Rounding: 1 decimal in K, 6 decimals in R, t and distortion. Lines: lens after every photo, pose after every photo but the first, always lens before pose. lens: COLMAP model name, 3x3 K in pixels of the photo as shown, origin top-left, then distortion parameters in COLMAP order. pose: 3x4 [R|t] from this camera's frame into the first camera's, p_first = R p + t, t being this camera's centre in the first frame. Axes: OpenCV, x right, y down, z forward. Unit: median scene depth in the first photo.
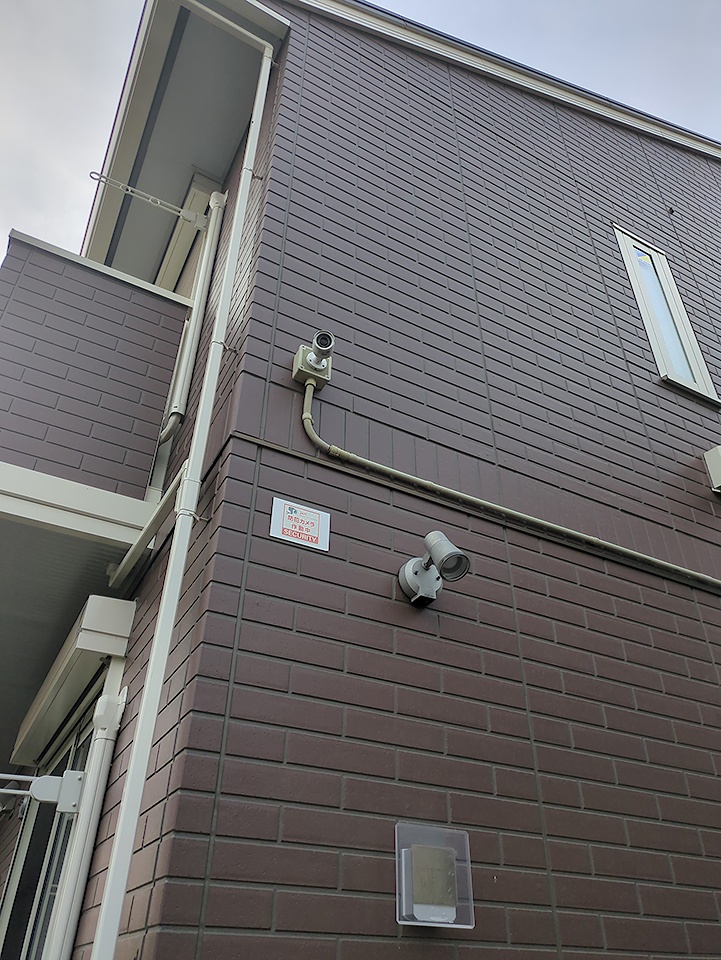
lens RADIAL K [[712.4, 0, 360.6], [0, 712.4, 492.2], [0, 0, 1]] dist [0.012389, 0.004934]
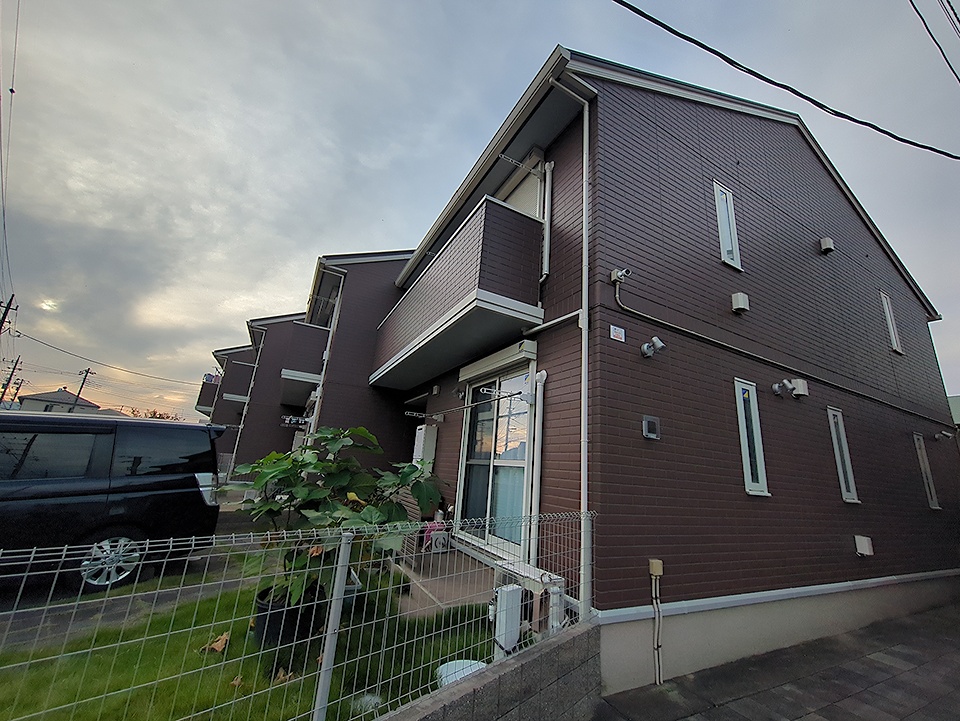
lens RADIAL K [[379.4, 0, 480.0], [0, 379.4, 360.5], [0, 0, 1]] dist [-0.001943, -0.000530]
pose [[0.997171, 0.069166, -0.029443, -0.590585], [-0.055984, 0.944690, 0.323151, -0.334184], [0.050166, -0.320588, 0.945889, -0.689103]]
